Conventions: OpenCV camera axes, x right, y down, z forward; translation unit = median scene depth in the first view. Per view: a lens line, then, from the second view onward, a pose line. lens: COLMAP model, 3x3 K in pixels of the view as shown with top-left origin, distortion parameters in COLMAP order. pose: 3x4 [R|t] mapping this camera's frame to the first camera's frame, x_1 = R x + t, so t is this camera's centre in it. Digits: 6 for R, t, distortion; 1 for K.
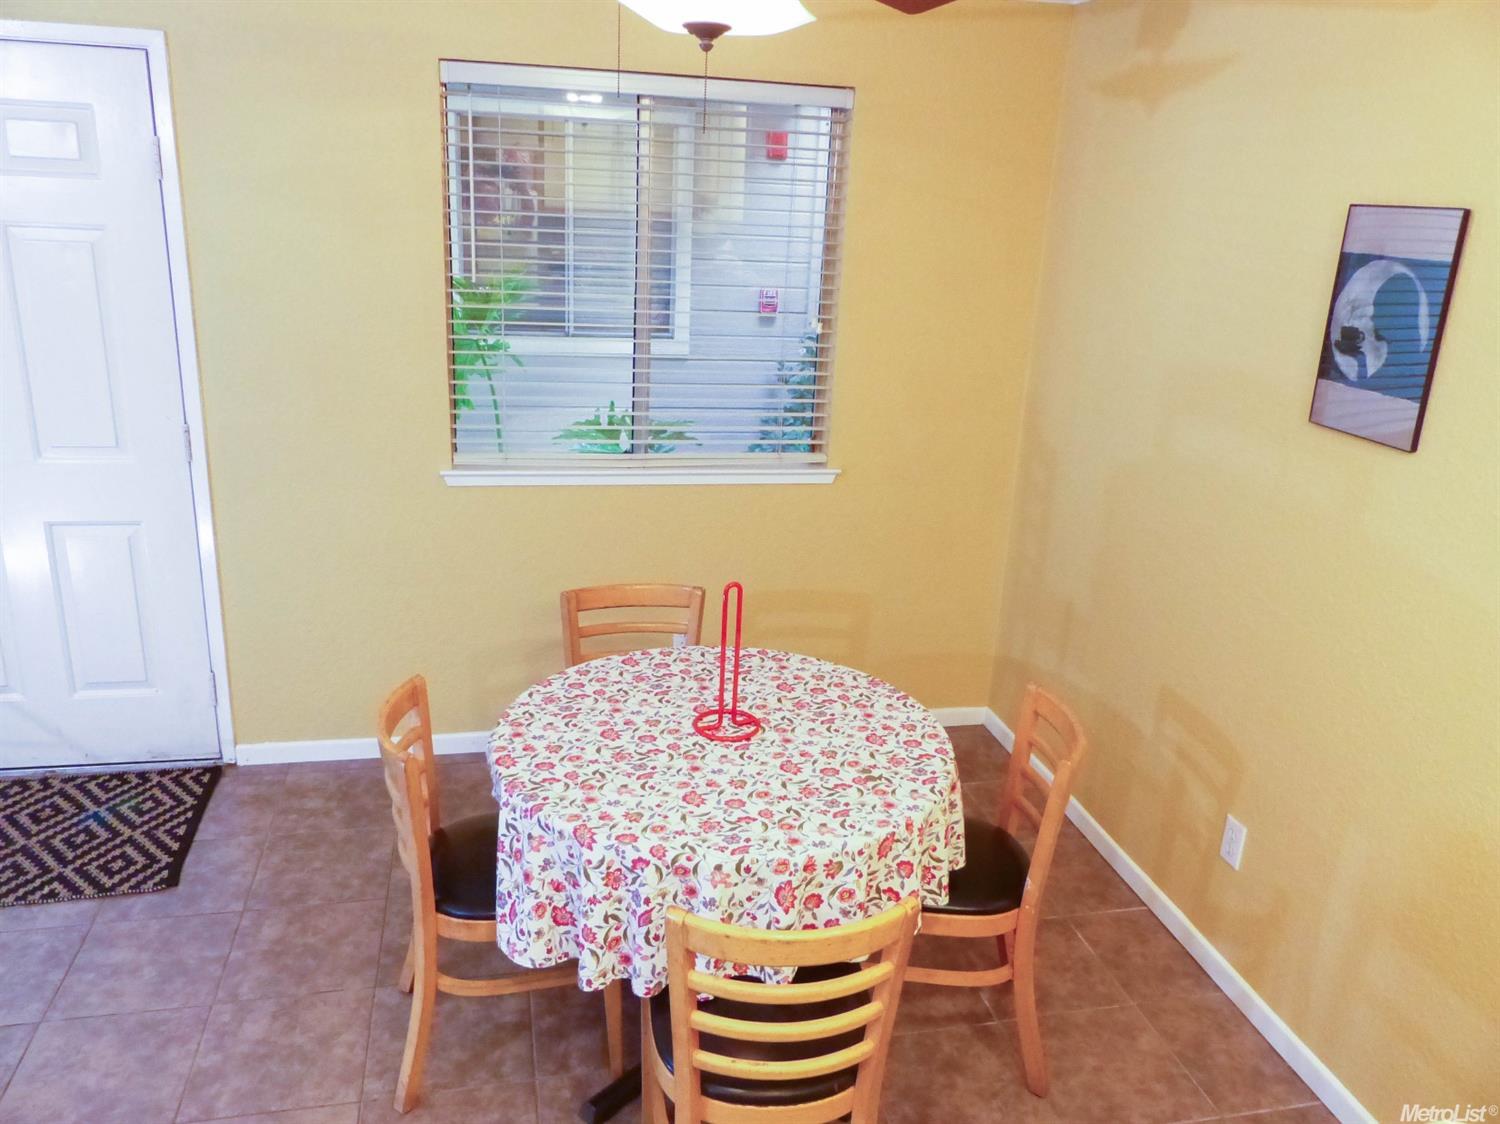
lens RADIAL K [[1132.2, 0, 755.2], [0, 1132.2, 565.1], [0, 0, 1]] dist [-0.028850, 0.030012]
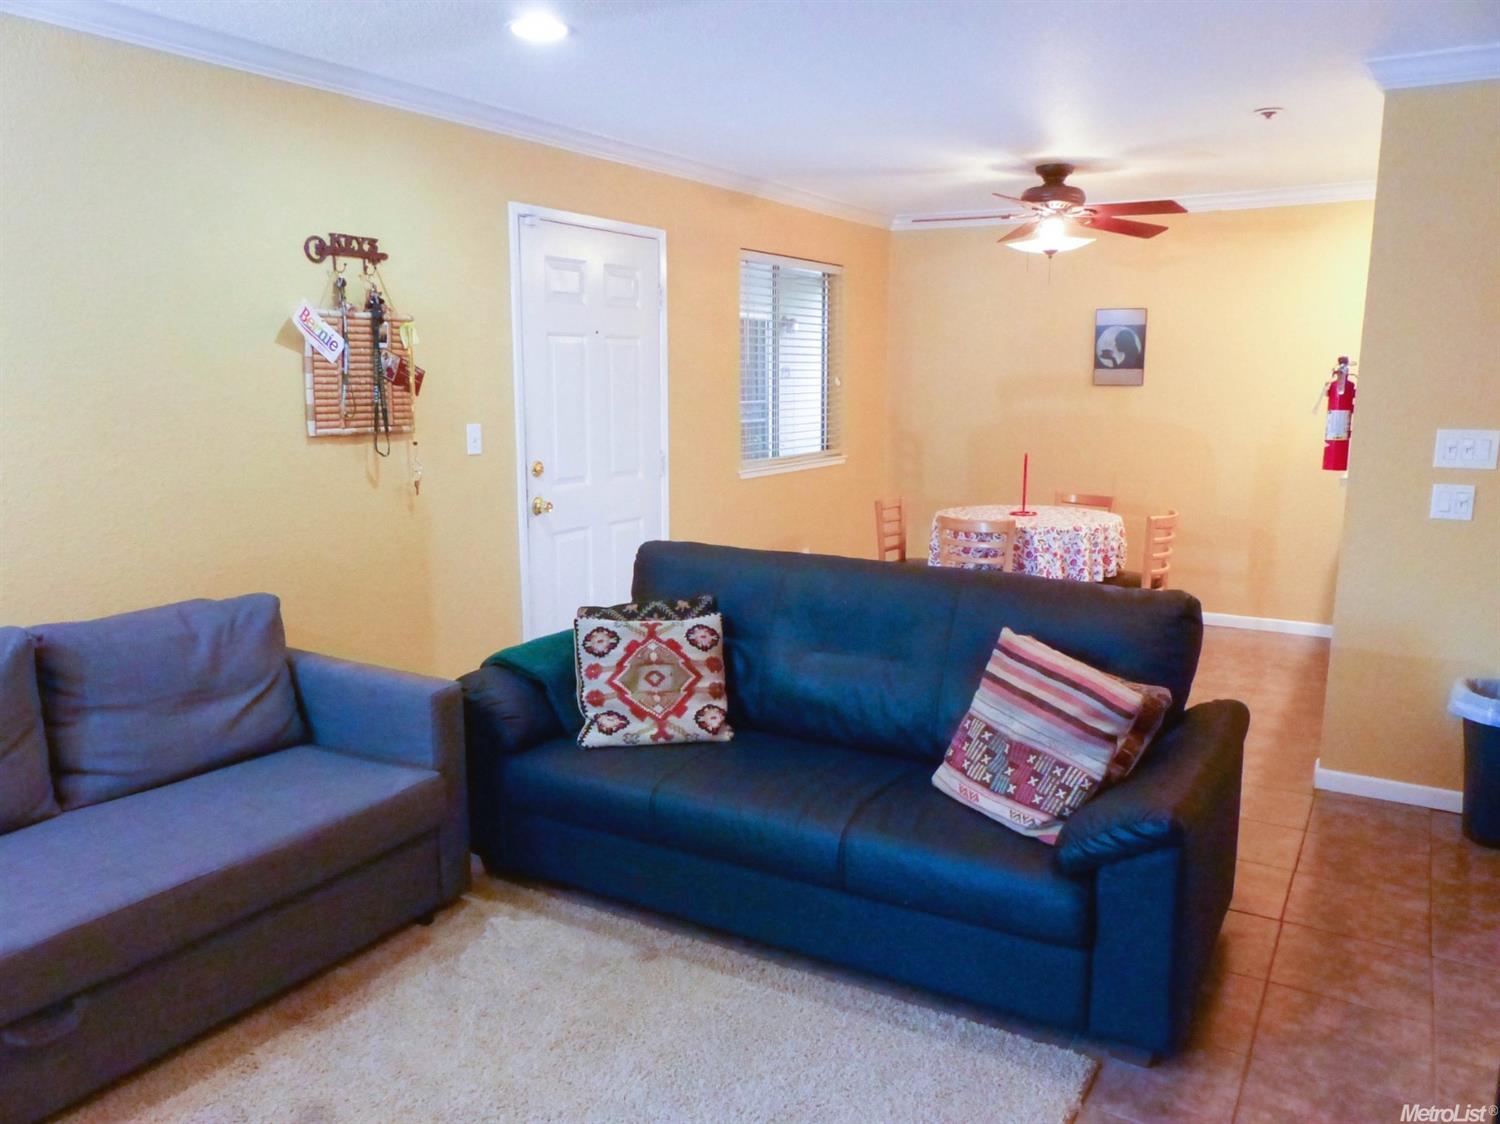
lens RADIAL K [[1139.1, 0, 750.0], [0, 1139.1, 562.0], [0, 0, 1]] dist [-0.025877, 0.035661]
pose [[0.682751, -0.168988, 0.710840, -2.298052], [0.262597, 0.964634, -0.022899, 0.147122], [-0.681831, 0.202299, 0.702981, -0.339066]]
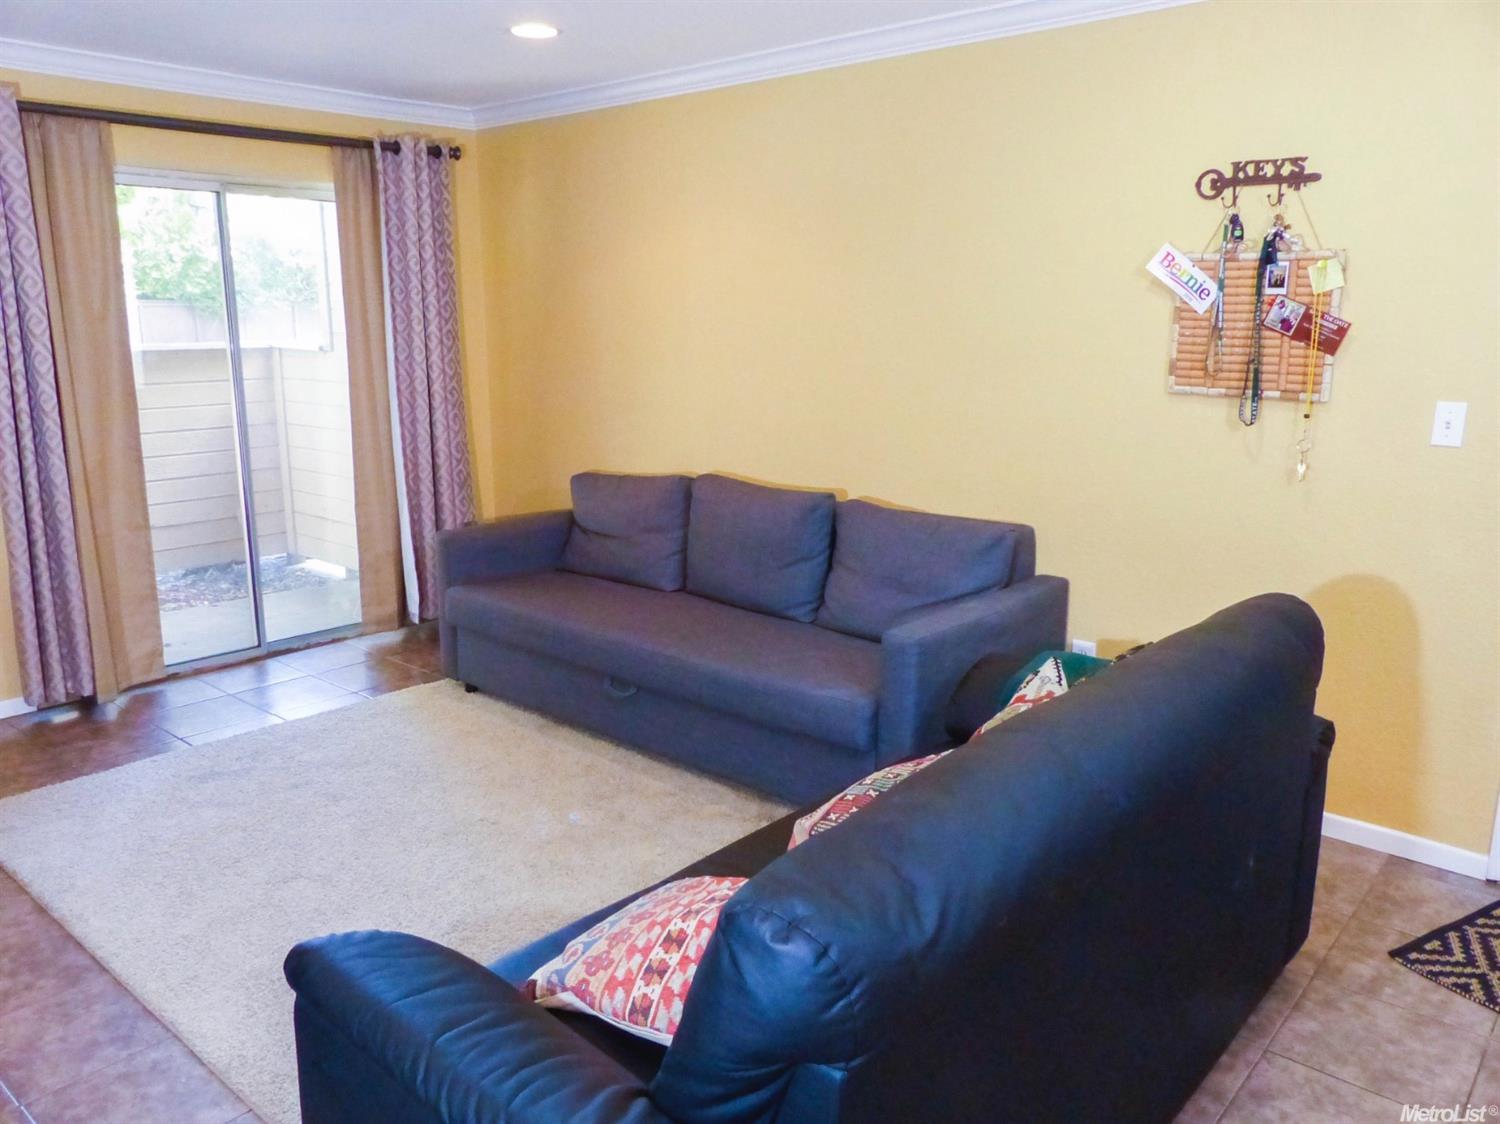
lens RADIAL K [[1139.1, 0, 750.0], [0, 1139.1, 562.0], [0, 0, 1]] dist [-0.025877, 0.035661]
pose [[0.586138, 0.125366, -0.800453, -0.634910], [-0.229957, 0.973069, -0.015987, 0.142251], [0.776892, 0.193441, 0.599182, -0.098082]]
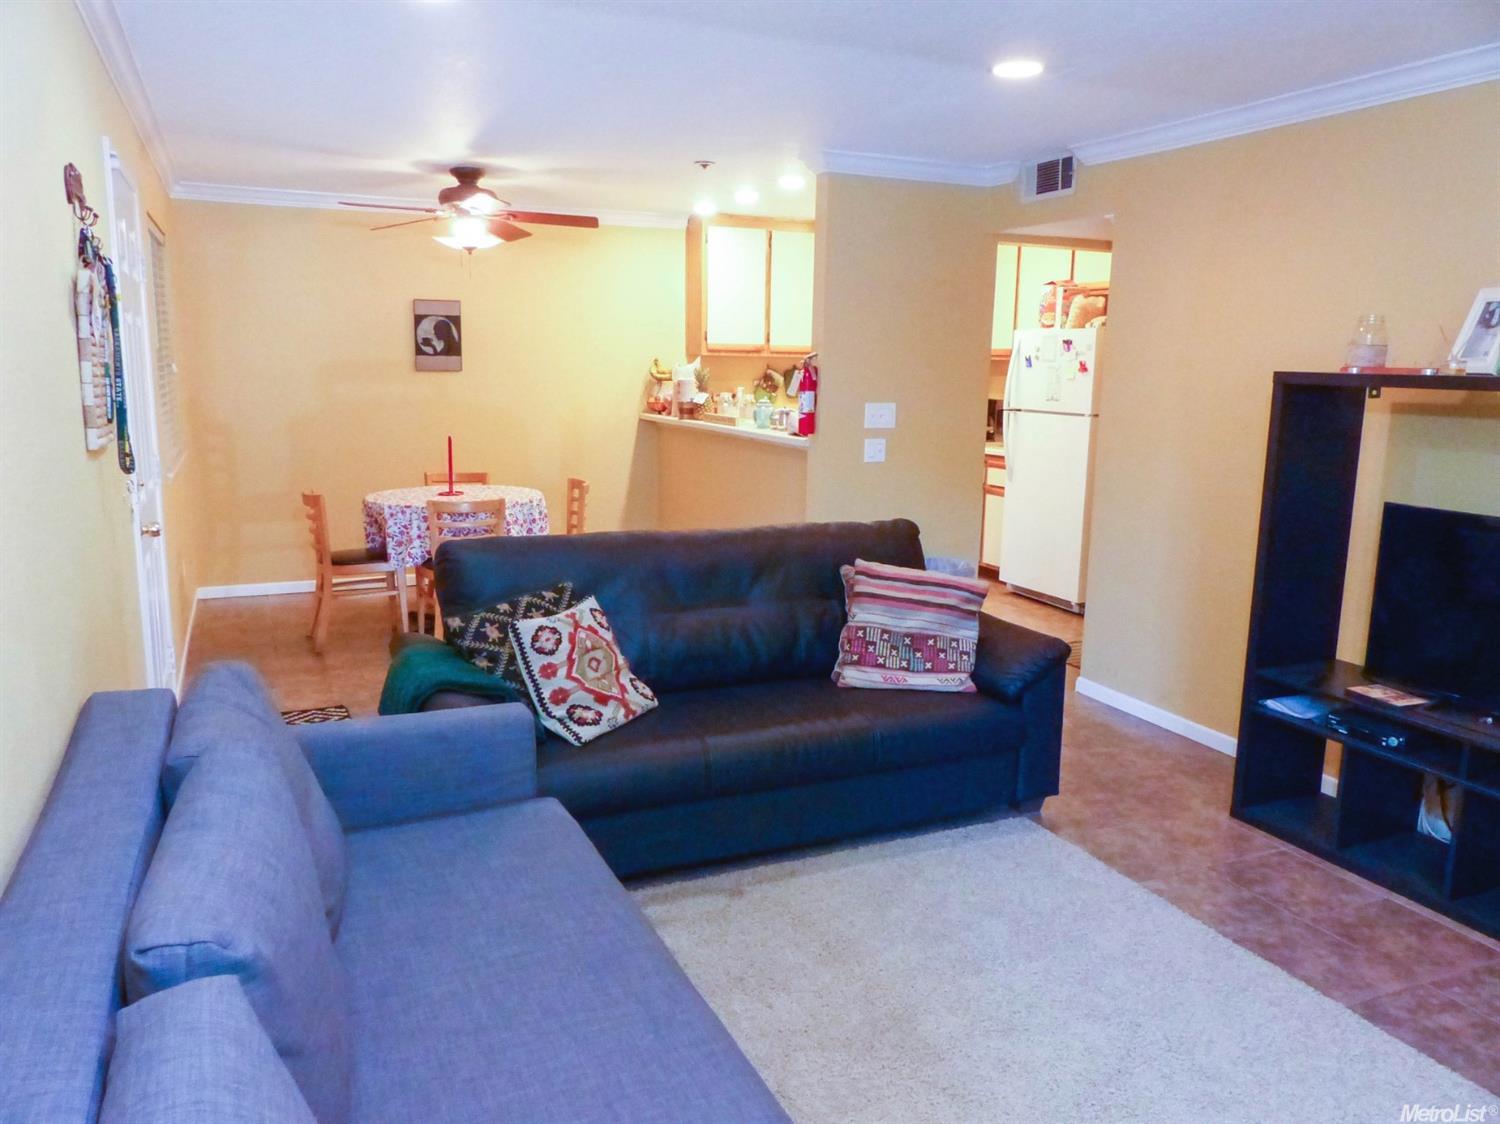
lens RADIAL K [[1132.2, 0, 755.2], [0, 1132.2, 565.1], [0, 0, 1]] dist [-0.028850, 0.030012]
pose [[-0.210833, -0.226059, 0.951024, -2.797037], [0.285165, 0.916351, 0.281036, -0.251160], [-0.935003, 0.330450, -0.128733, 0.750992]]
